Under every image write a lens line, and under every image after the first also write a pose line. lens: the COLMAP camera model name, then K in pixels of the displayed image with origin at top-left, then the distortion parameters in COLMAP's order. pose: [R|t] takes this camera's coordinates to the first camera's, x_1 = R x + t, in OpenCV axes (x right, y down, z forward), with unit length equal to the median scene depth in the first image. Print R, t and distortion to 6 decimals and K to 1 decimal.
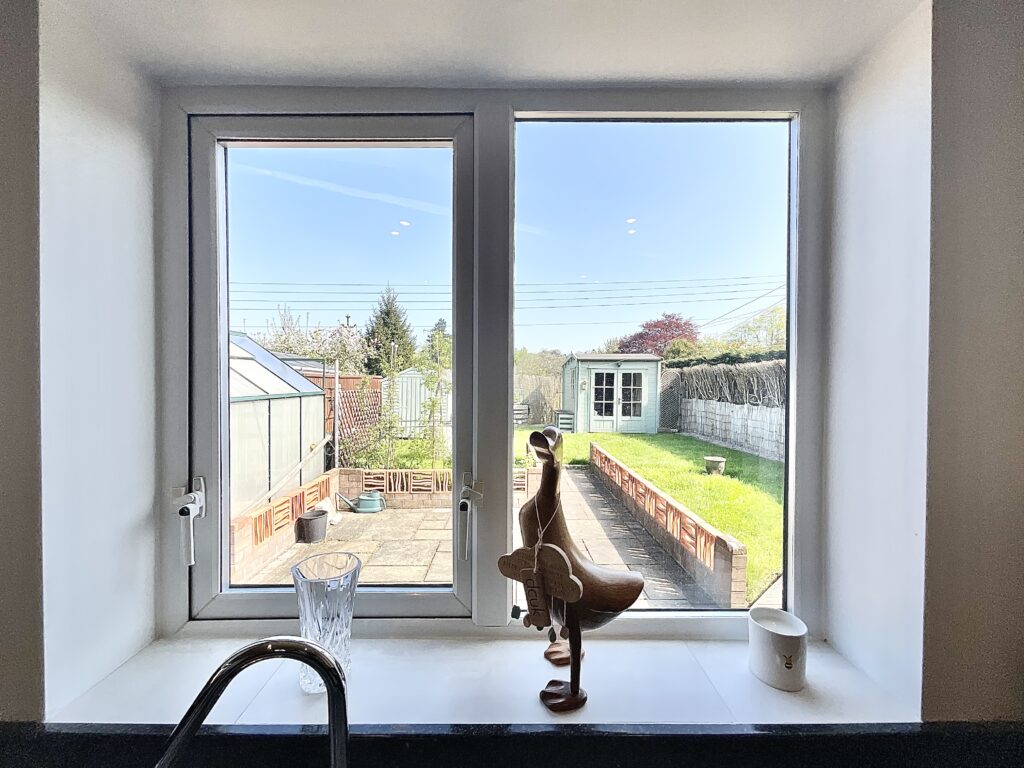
lens RADIAL K [[413.1, 0, 508.1], [0, 413.1, 384.4], [0, 0, 1]] dist [0.000638, 0.000982]
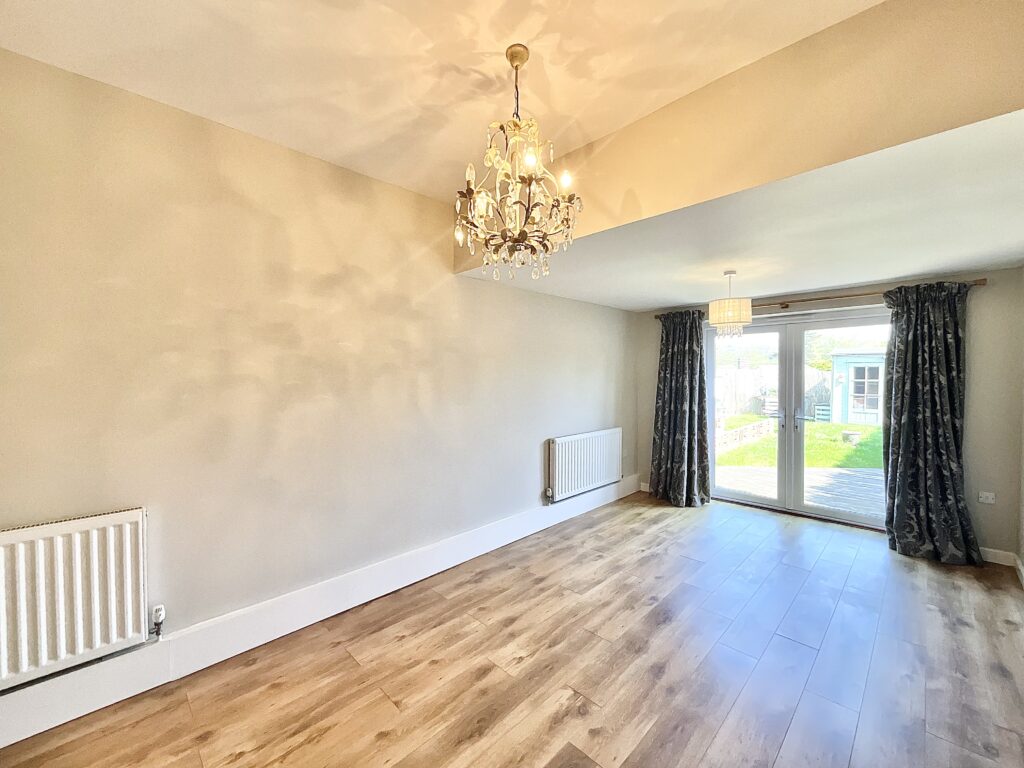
lens RADIAL K [[413.1, 0, 507.5], [0, 413.1, 386.5], [0, 0, 1]] dist [0.000638, 0.000982]
pose [[0.699614, 0.011318, -0.714431, 0.368377], [-0.007313, 0.999936, 0.008680, 0.019983], [0.714483, -0.000848, 0.699652, -0.377315]]
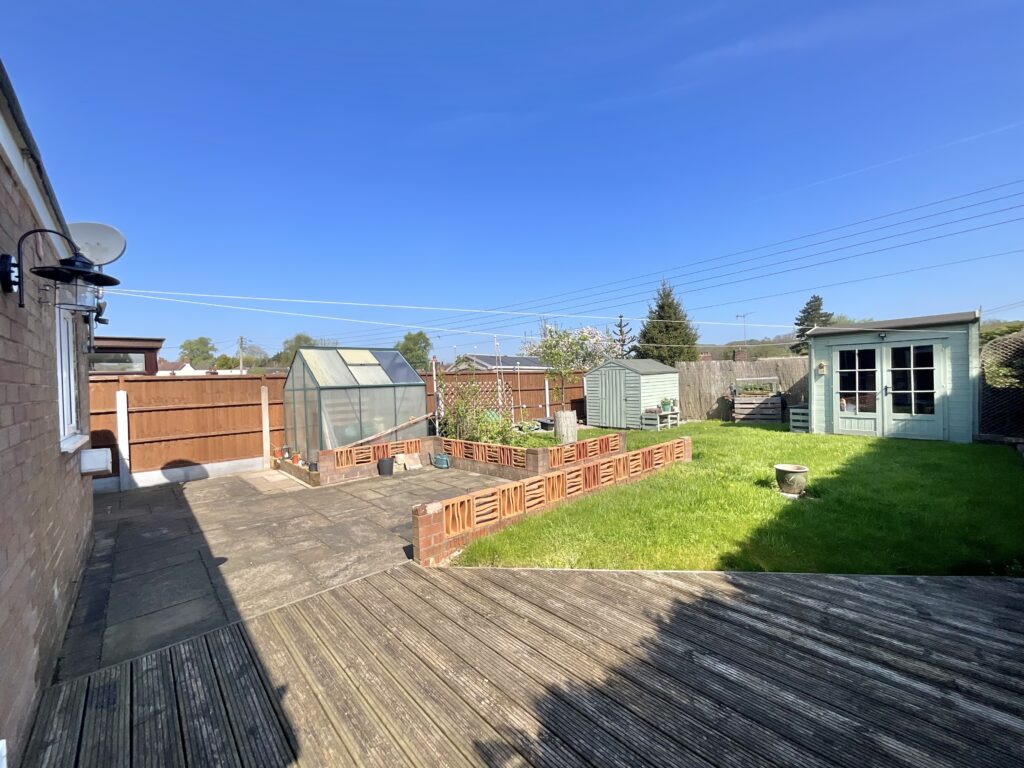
lens RADIAL K [[413.1, 0, 503.9], [0, 413.1, 380.3], [0, 0, 1]] dist [0.000638, 0.000982]
pose [[0.654347, -0.030817, -0.755566, 0.396018], [0.031255, 0.999418, -0.013695, 0.015096], [0.755548, -0.014654, 0.654929, 0.102169]]
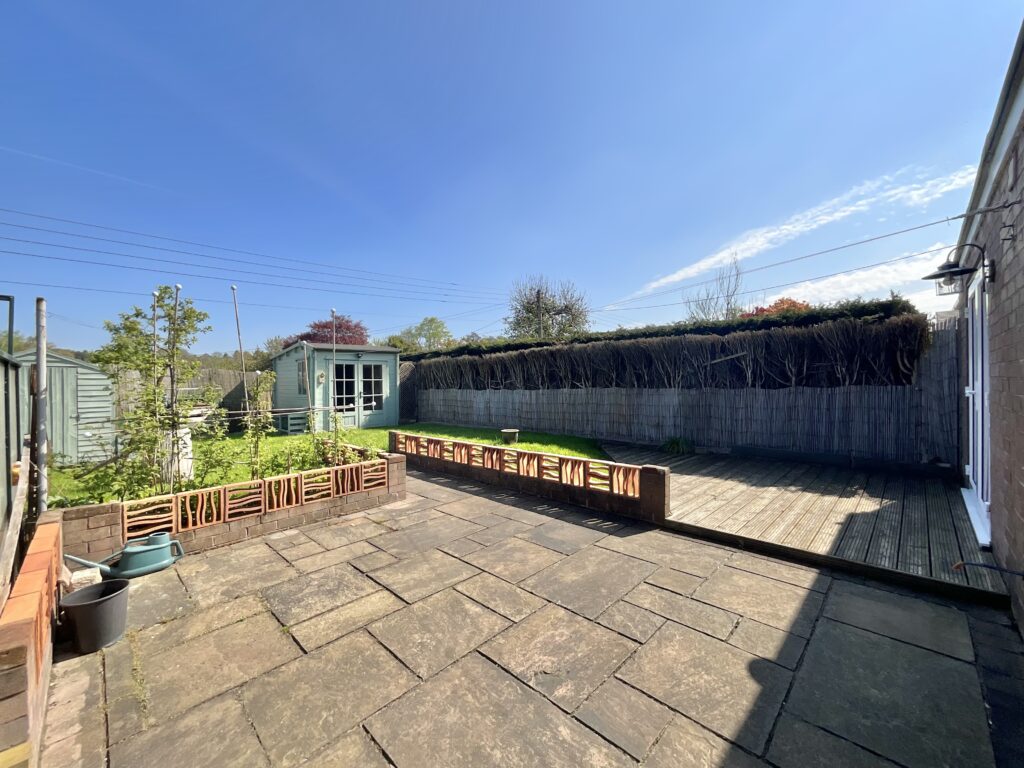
lens RADIAL K [[413.1, 0, 514.0], [0, 413.1, 383.9], [0, 0, 1]] dist [0.000638, 0.000982]
pose [[0.708232, -0.022806, 0.705612, -0.155991], [0.029407, 0.999564, 0.002790, 0.025234], [-0.705367, 0.018773, 0.708593, 0.094418]]
